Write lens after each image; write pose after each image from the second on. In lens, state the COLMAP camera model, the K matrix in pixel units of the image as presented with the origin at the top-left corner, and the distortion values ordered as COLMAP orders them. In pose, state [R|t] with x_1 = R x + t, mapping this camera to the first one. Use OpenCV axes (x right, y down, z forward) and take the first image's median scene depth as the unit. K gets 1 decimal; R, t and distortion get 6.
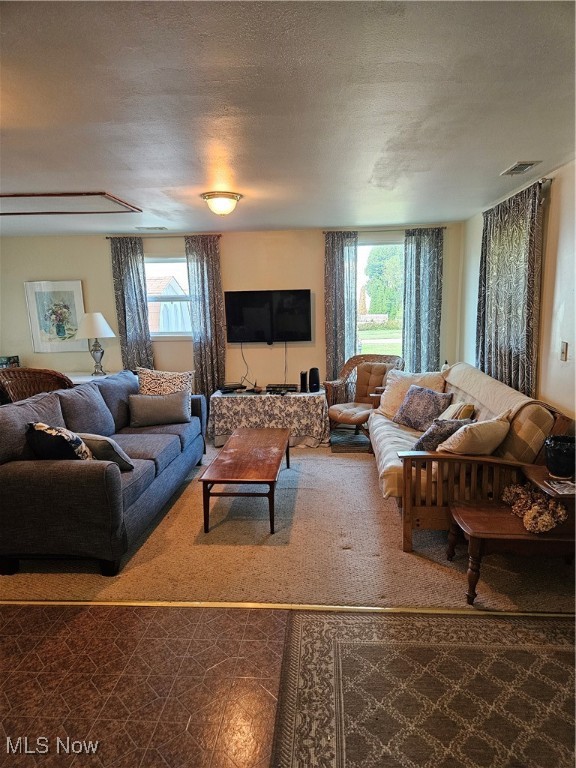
lens RADIAL K [[517.7, 0, 286.9], [0, 517.7, 400.6], [0, 0, 1]] dist [0.072482, -0.057356]
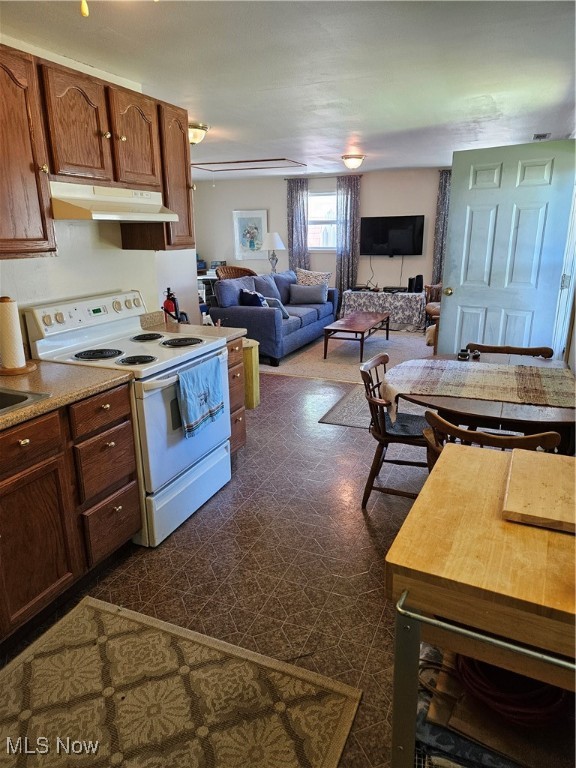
lens RADIAL K [[517.7, 0, 286.9], [0, 517.7, 400.6], [0, 0, 1]] dist [0.072482, -0.057356]
pose [[0.949589, 0.107494, -0.294494, 0.162963], [-0.065504, 0.986675, 0.148933, 0.083918], [0.306579, -0.122134, 0.943977, -0.466019]]
